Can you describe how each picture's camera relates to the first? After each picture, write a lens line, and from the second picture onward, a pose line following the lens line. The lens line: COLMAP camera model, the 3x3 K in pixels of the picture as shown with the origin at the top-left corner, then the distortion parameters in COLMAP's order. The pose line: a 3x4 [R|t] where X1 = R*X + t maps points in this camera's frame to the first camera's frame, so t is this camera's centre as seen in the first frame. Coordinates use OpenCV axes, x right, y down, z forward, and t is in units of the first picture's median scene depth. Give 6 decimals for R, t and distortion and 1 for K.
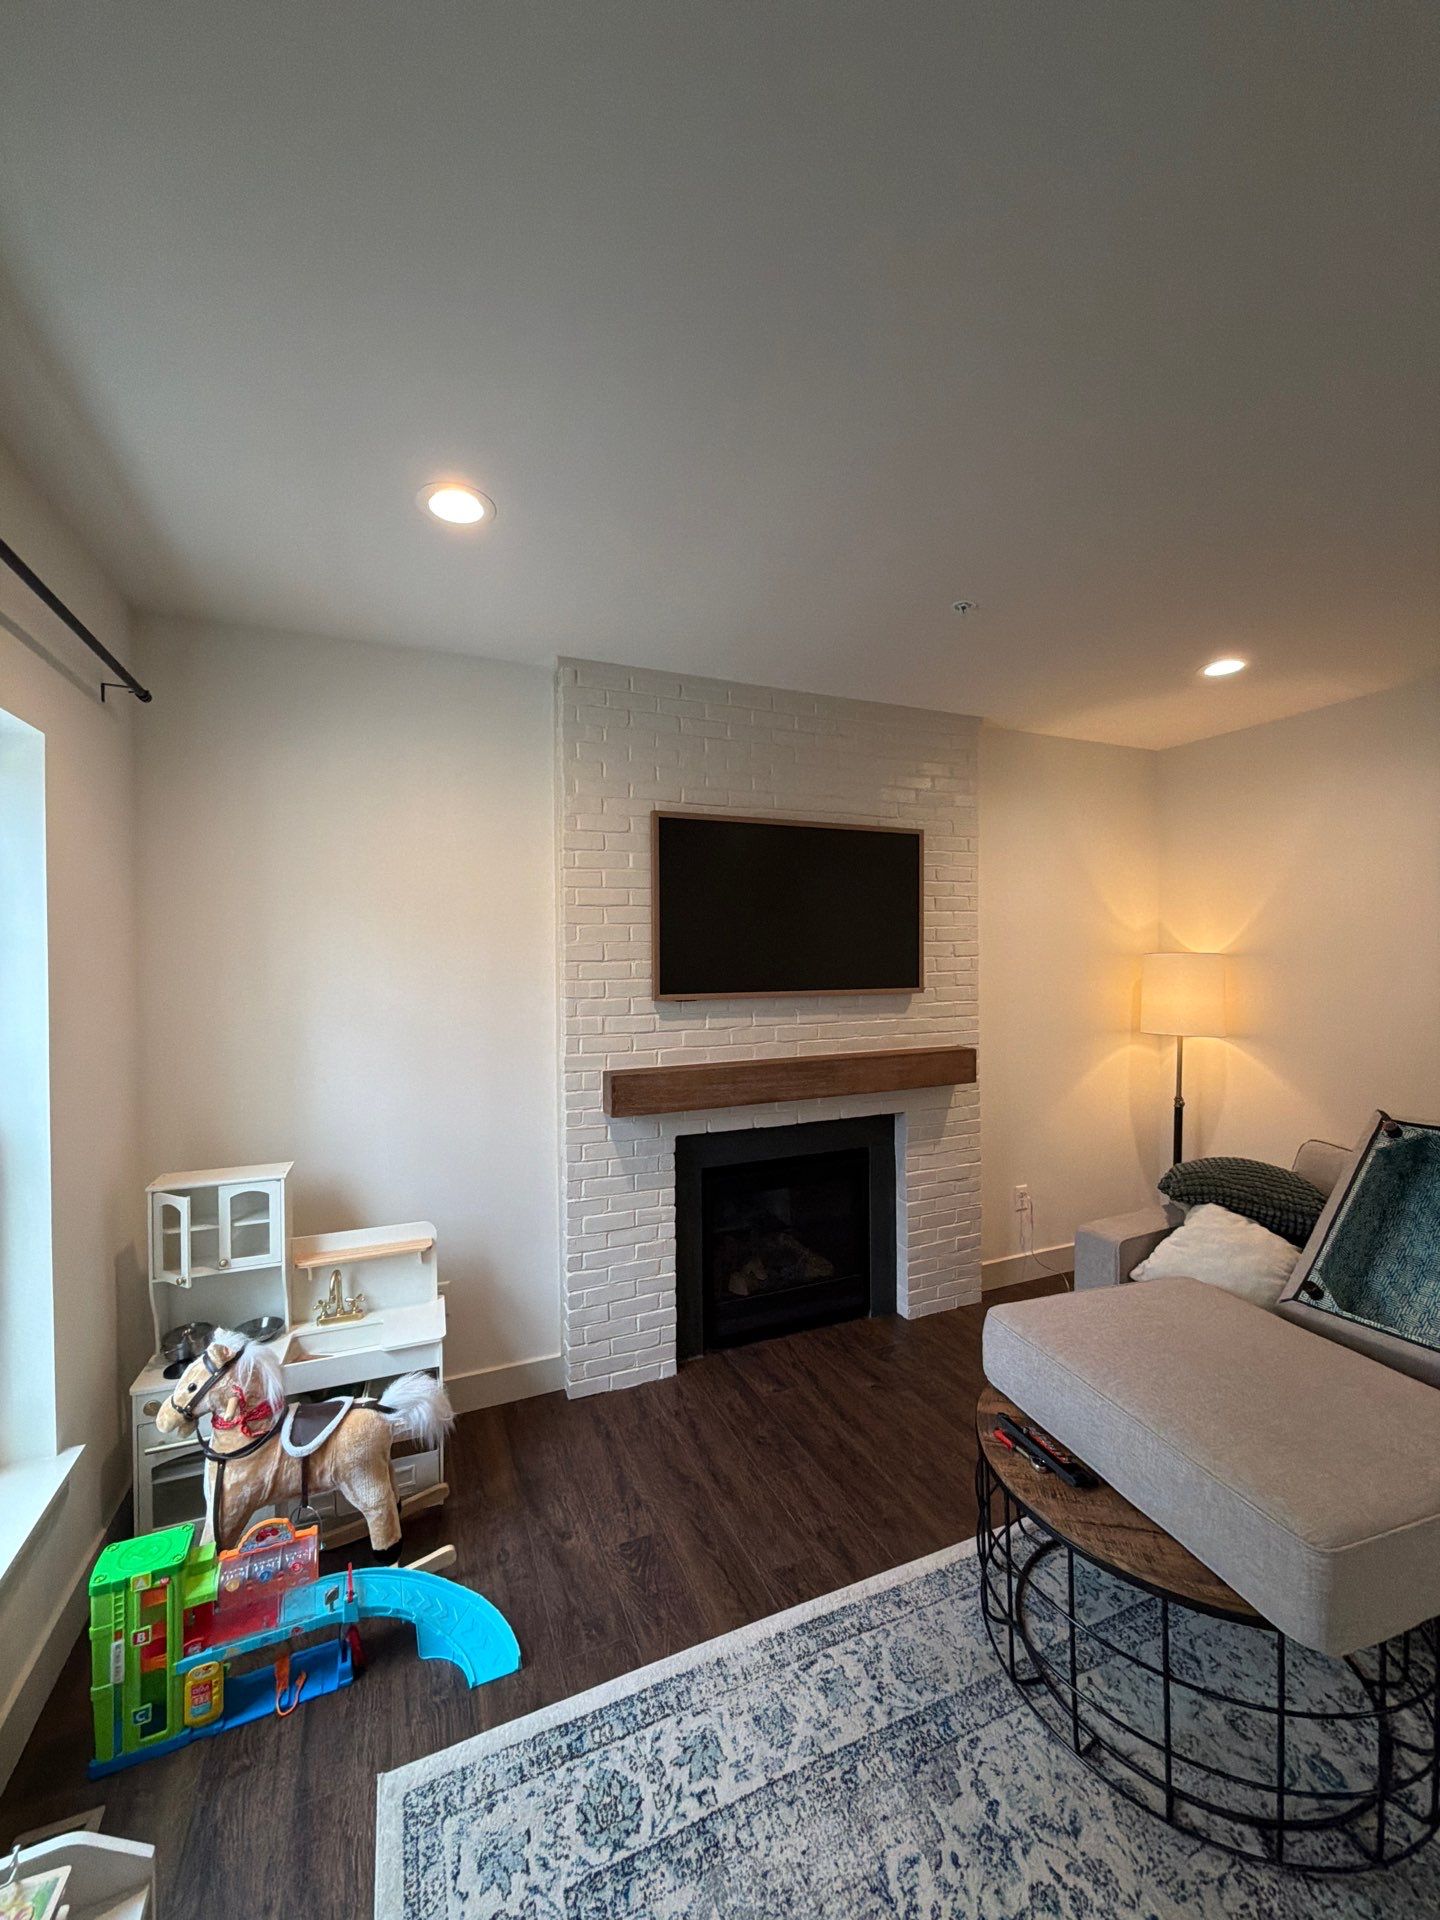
lens RADIAL K [[762.9, 0, 712.6], [0, 762.9, 960.4], [0, 0, 1]] dist [0.001436, 0.000118]
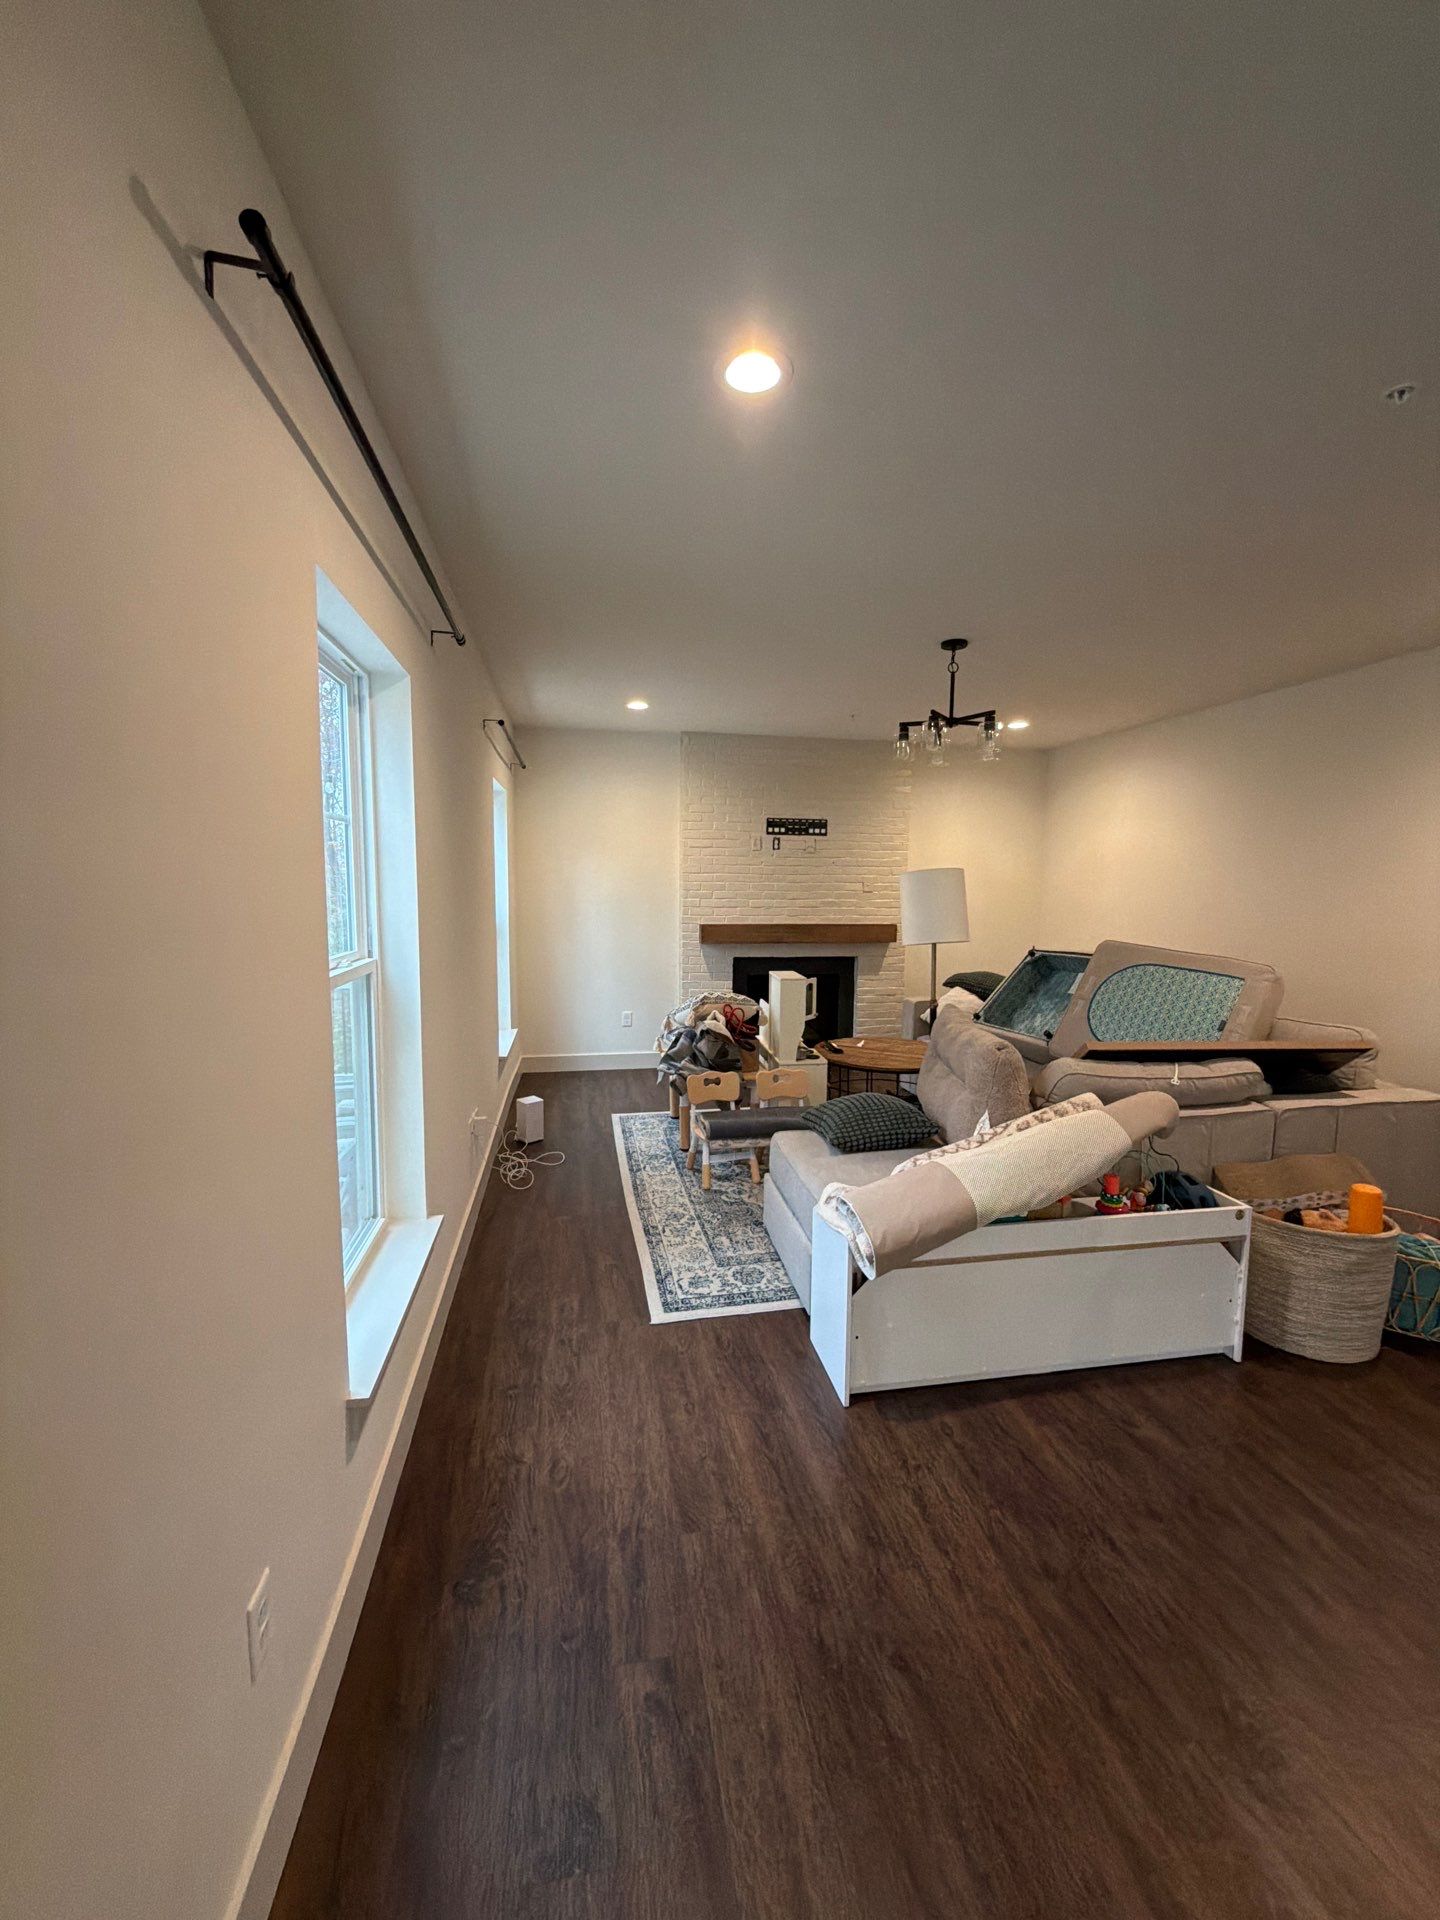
lens RADIAL K [[762.9, 0, 730.4], [0, 762.9, 960.2], [0, 0, 1]] dist [0.001436, 0.000118]
pose [[0.979956, 0.040035, -0.195151, 0.373097], [-0.020757, 0.994786, 0.099849, 0.028632], [0.198131, -0.093797, 0.975677, -1.119569]]
